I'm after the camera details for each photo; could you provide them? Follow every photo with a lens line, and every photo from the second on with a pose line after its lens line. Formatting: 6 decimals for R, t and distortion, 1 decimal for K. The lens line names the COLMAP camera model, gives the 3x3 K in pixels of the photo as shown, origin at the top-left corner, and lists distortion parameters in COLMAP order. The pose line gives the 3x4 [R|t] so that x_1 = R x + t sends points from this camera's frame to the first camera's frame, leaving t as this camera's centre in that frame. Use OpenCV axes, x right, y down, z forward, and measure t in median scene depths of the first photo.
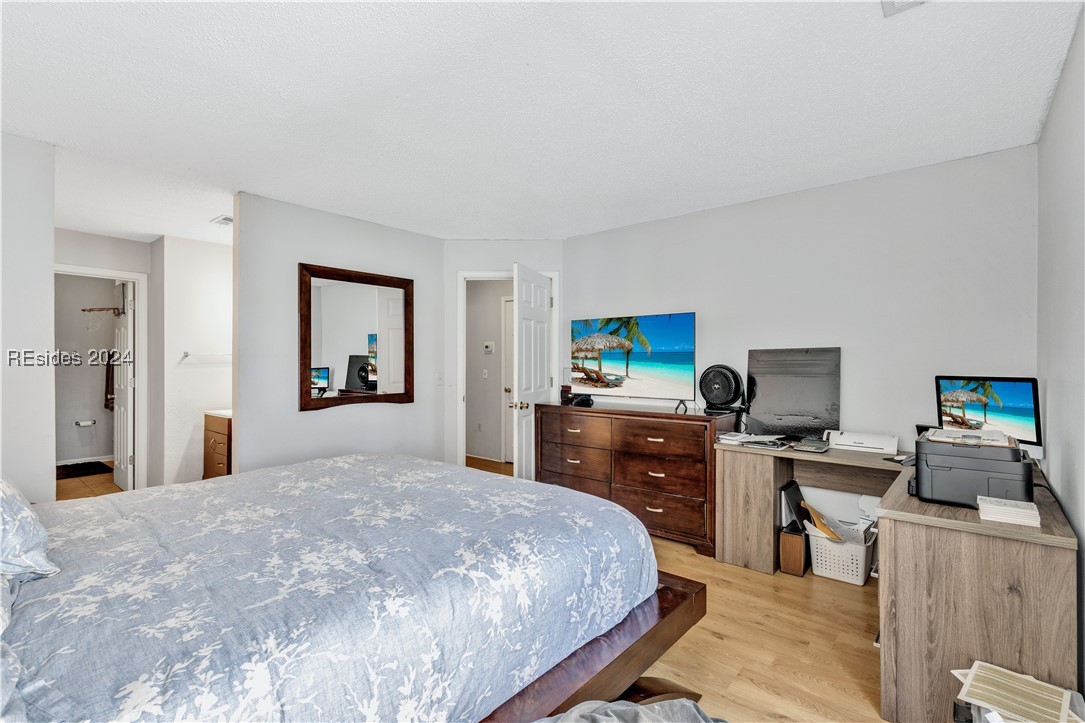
lens RADIAL K [[506.4, 0, 541.3], [0, 506.4, 360.8], [0, 0, 1]] dist [0.015797, 0.000053]
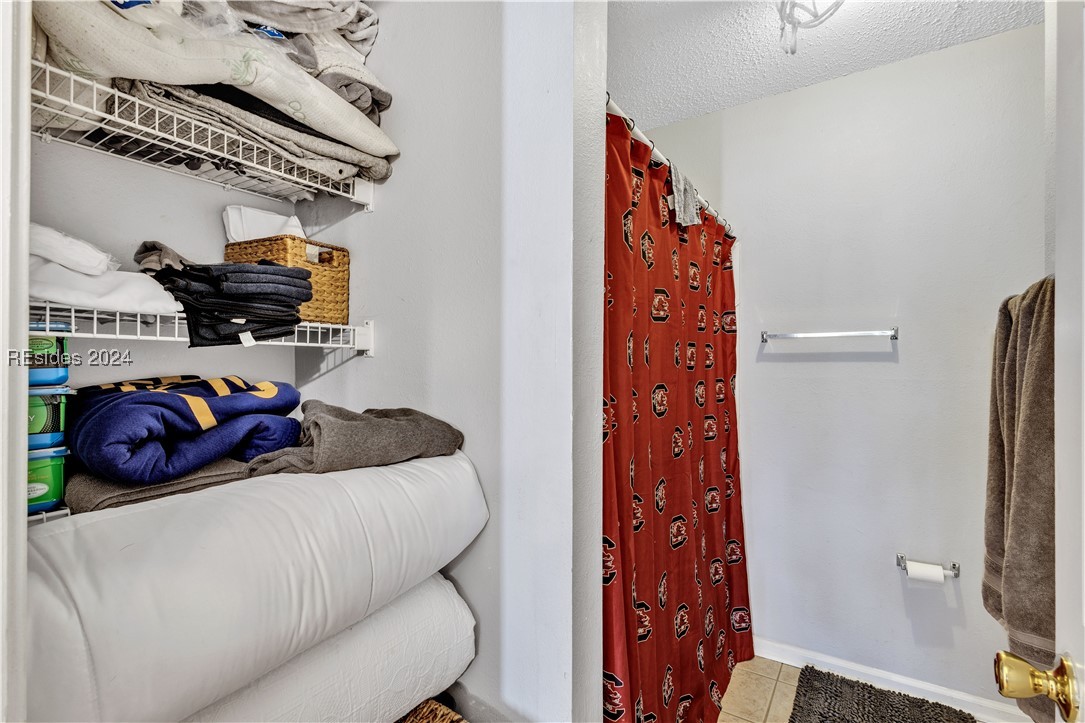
lens RADIAL K [[497.7, 0, 543.5], [0, 497.7, 363.2], [0, 0, 1]] dist [0.015705, -0.006116]
pose [[0.126016, -0.002583, -0.992025, -0.751734], [-0.004248, 0.999986, -0.003143, 0.005294], [0.992019, 0.004610, 0.126003, 0.889620]]
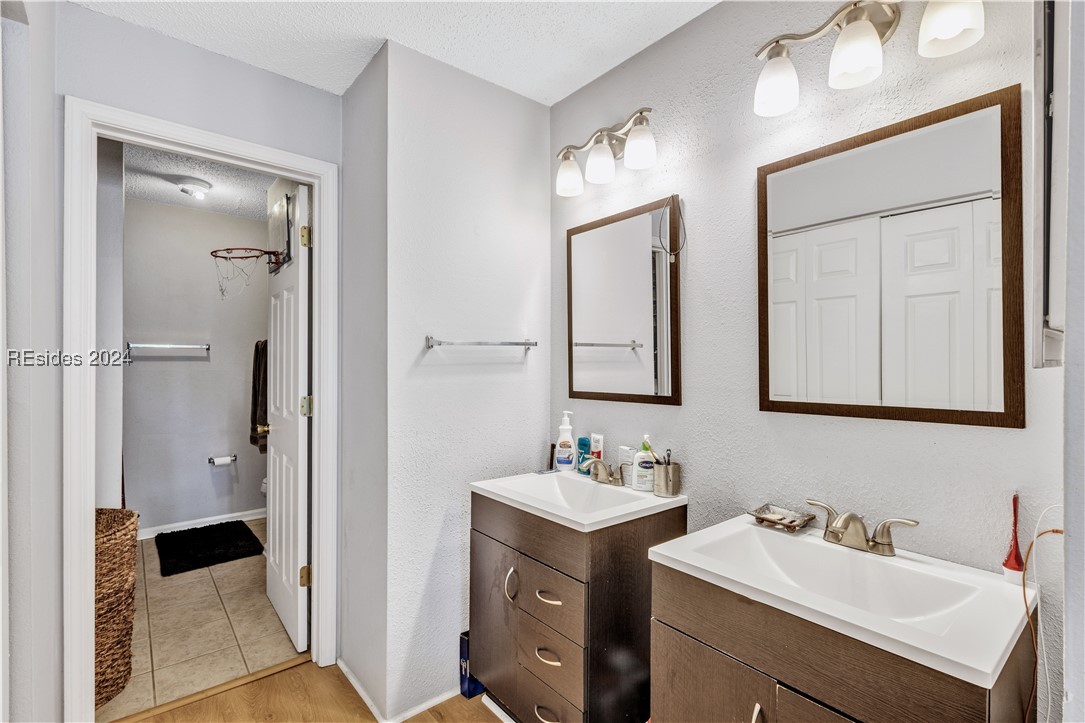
lens RADIAL K [[497.7, 0, 543.5], [0, 497.7, 363.2], [0, 0, 1]] dist [0.015705, -0.006116]
pose [[0.986140, 0.003522, -0.165879, -0.482393], [-0.003825, 0.999992, -0.001506, 0.003802], [0.165872, 0.002120, 0.986145, 0.555100]]
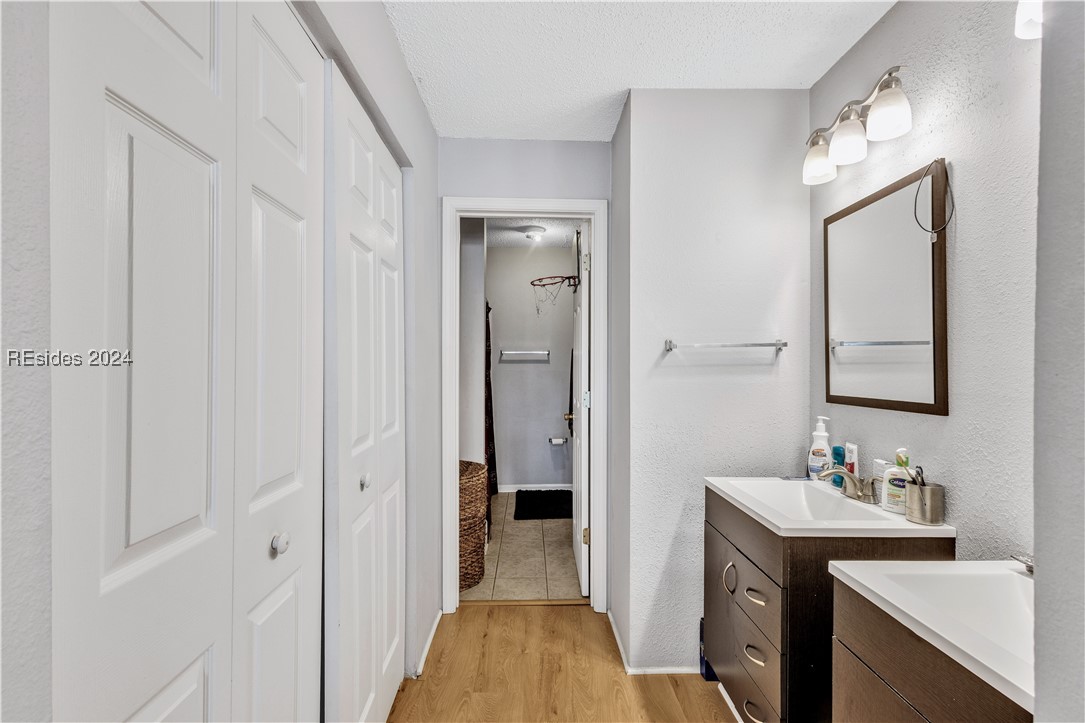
lens RADIAL K [[497.0, 0, 548.3], [0, 497.0, 366.1], [0, 0, 1]] dist [0.002699, 0.000103]
pose [[0.679474, 0.004488, -0.733686, -0.397064], [-0.004059, 0.999989, 0.002358, 0.004386], [0.733688, 0.001376, 0.679485, 0.554928]]
